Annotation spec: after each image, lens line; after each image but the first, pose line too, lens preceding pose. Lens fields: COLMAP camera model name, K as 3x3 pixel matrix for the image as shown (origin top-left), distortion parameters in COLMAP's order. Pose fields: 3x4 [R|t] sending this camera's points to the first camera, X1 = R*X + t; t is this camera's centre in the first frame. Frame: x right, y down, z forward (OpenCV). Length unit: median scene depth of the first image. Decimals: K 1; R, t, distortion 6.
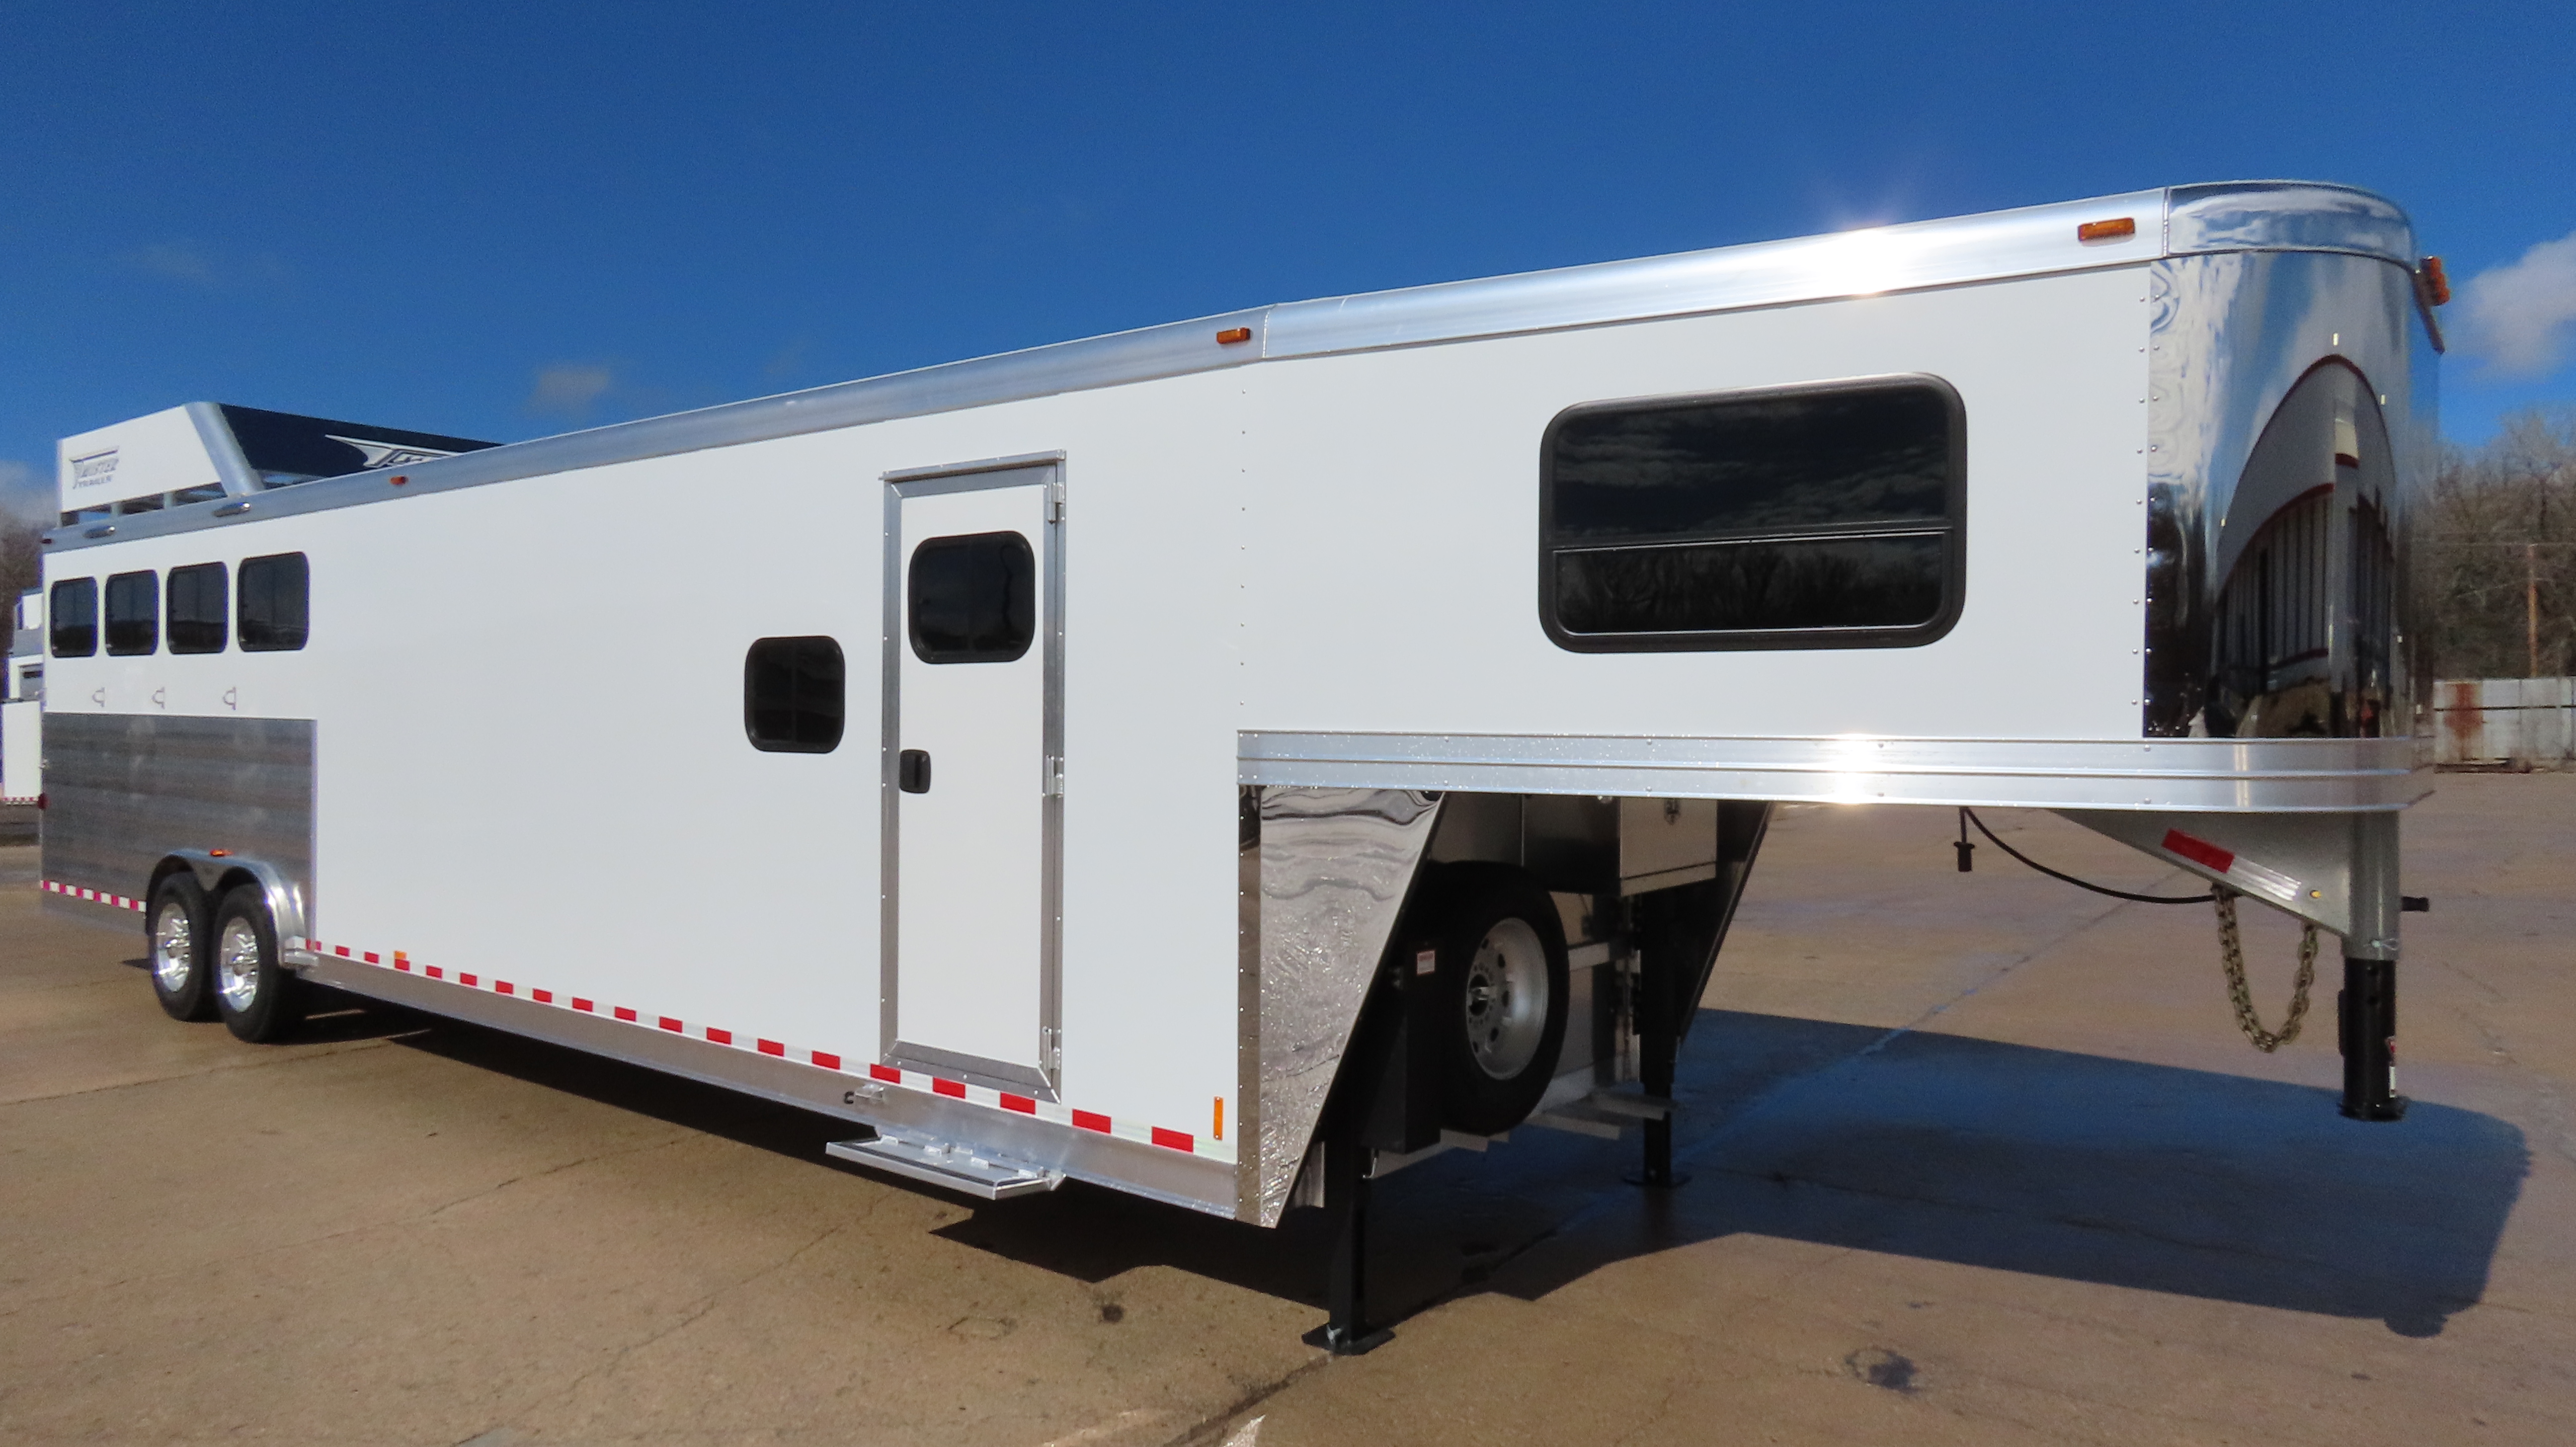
lens RADIAL K [[1604.4, 0, 1288.0], [0, 1604.4, 723.5], [0, 0, 1]] dist [0.003741, -0.001126]
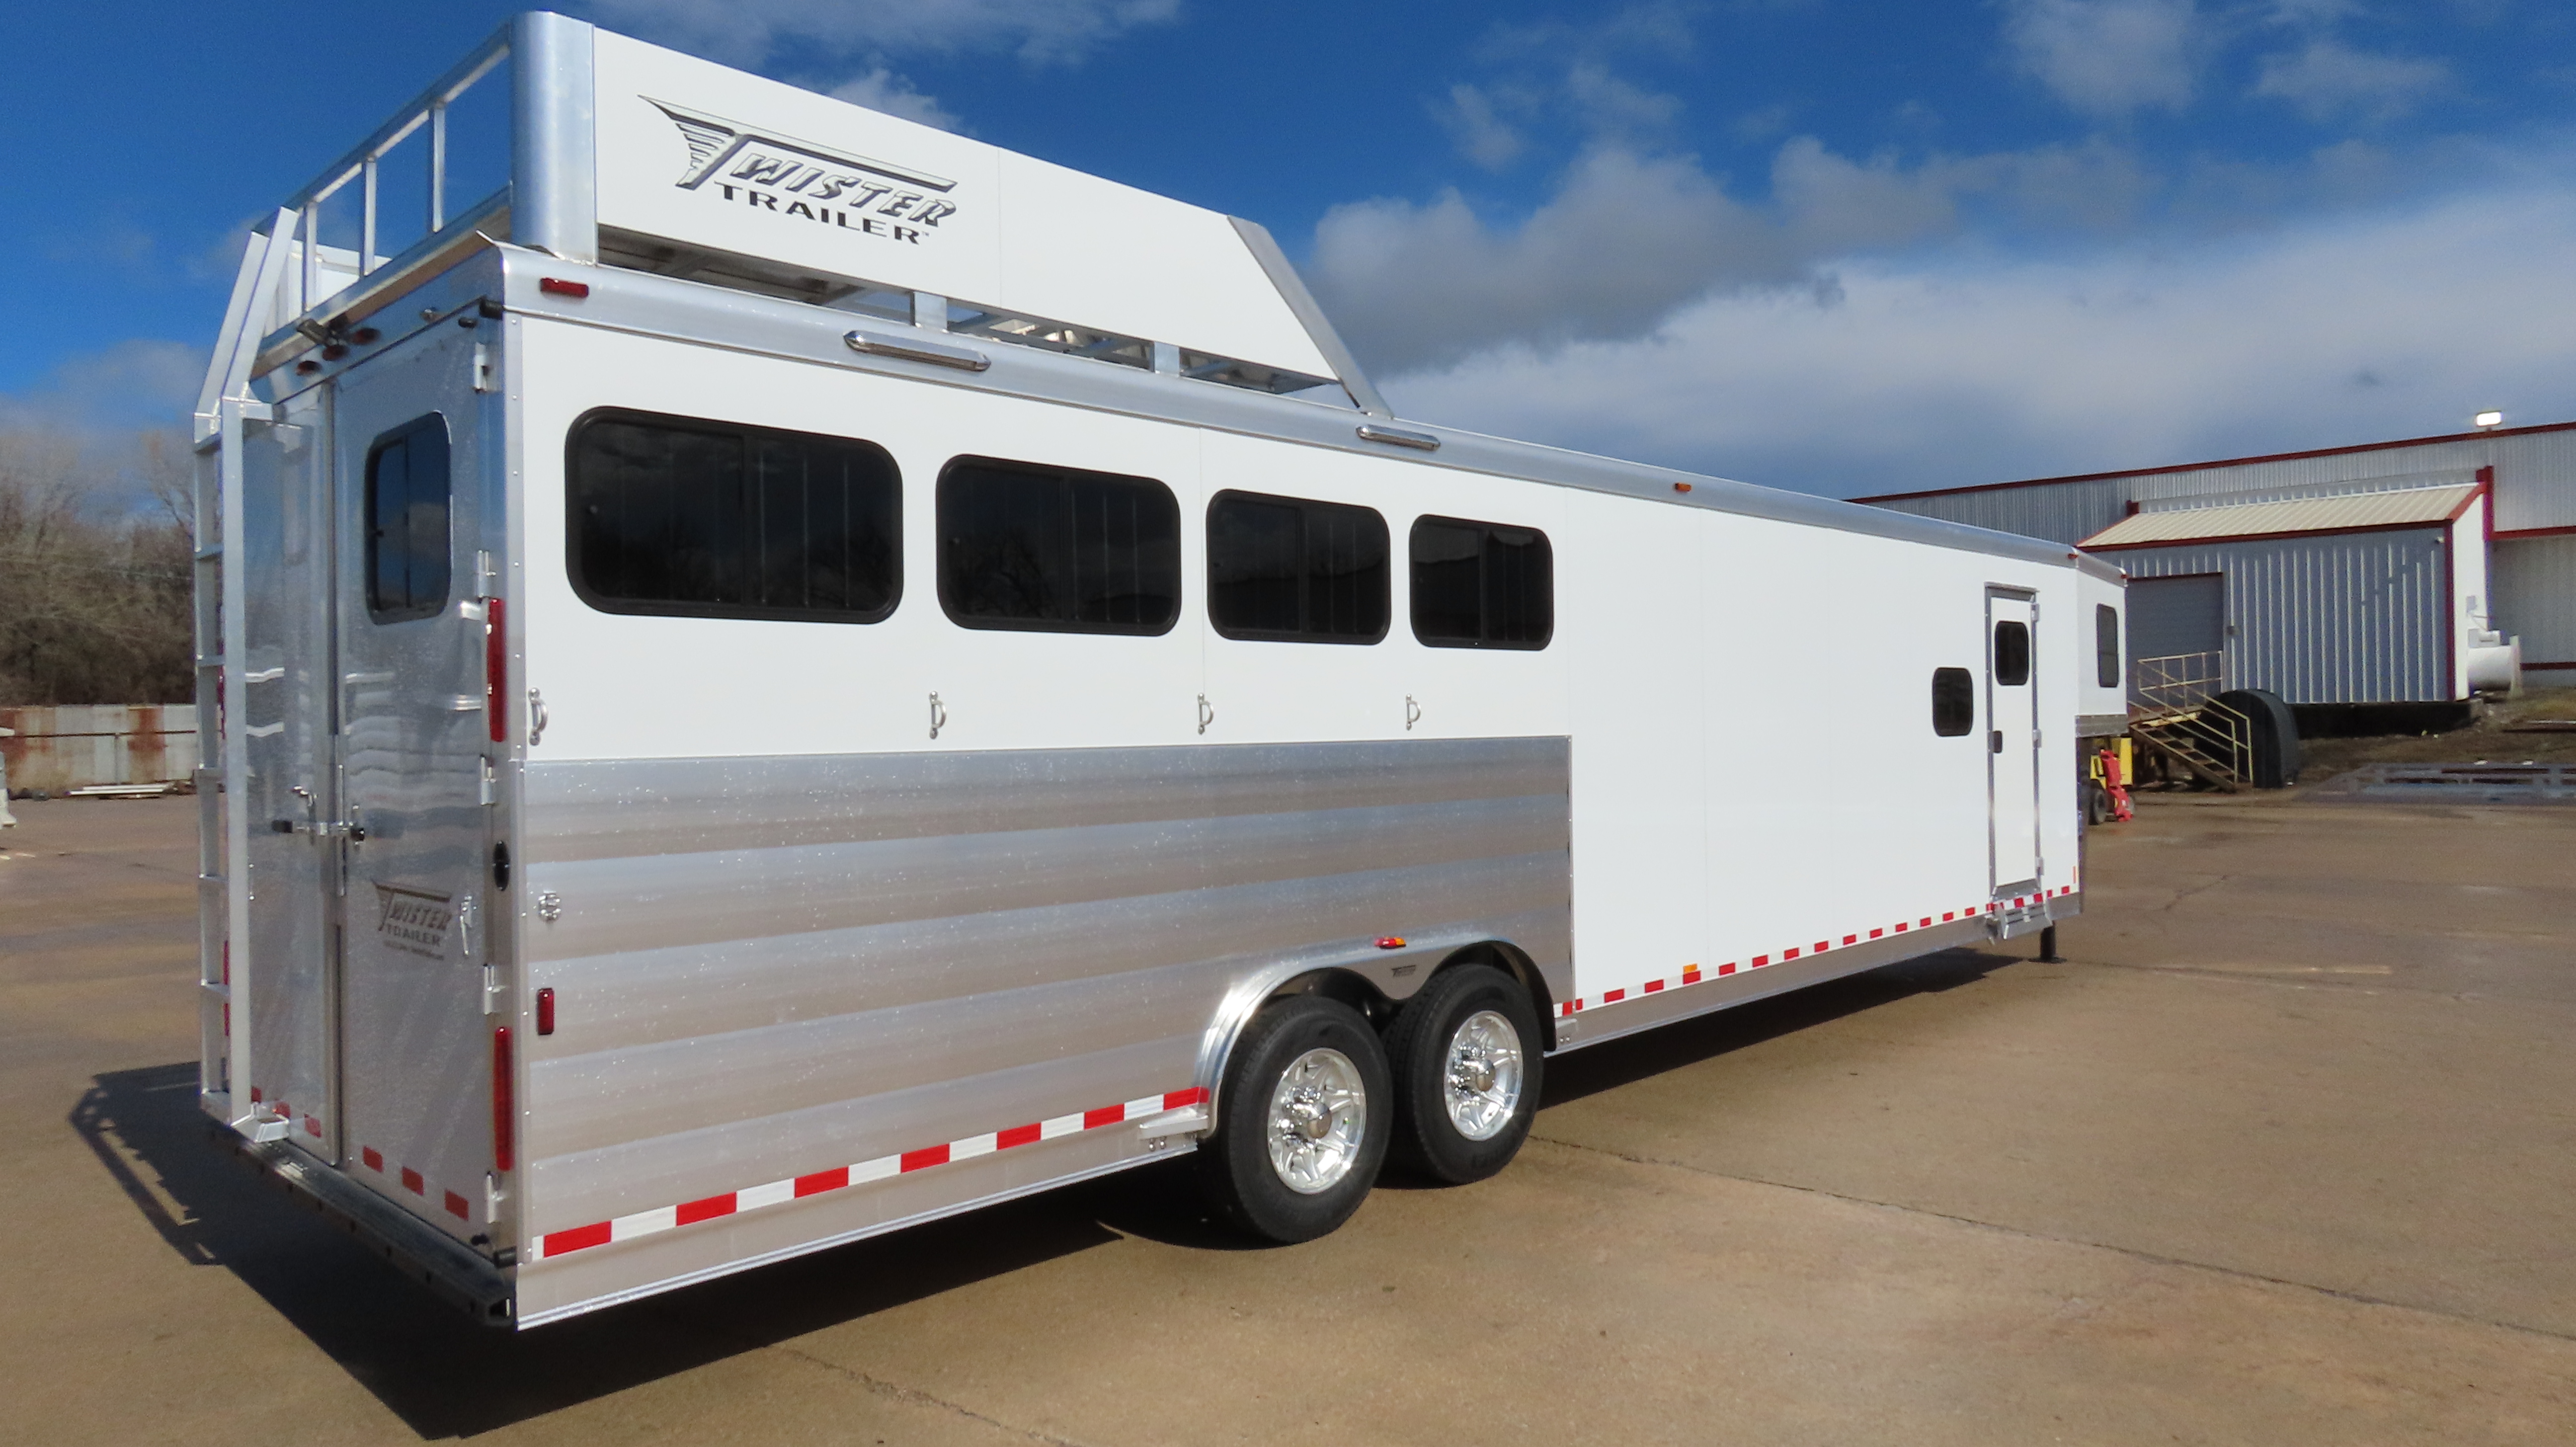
lens RADIAL K [[1604.4, 0, 1288.0], [0, 1604.4, 723.5], [0, 0, 1]] dist [0.003741, -0.001126]
pose [[0.122566, -0.010439, 0.992405, -1.386704], [0.027365, 0.999600, 0.007135, -0.017635], [-0.992083, 0.026283, 0.122803, 0.996564]]
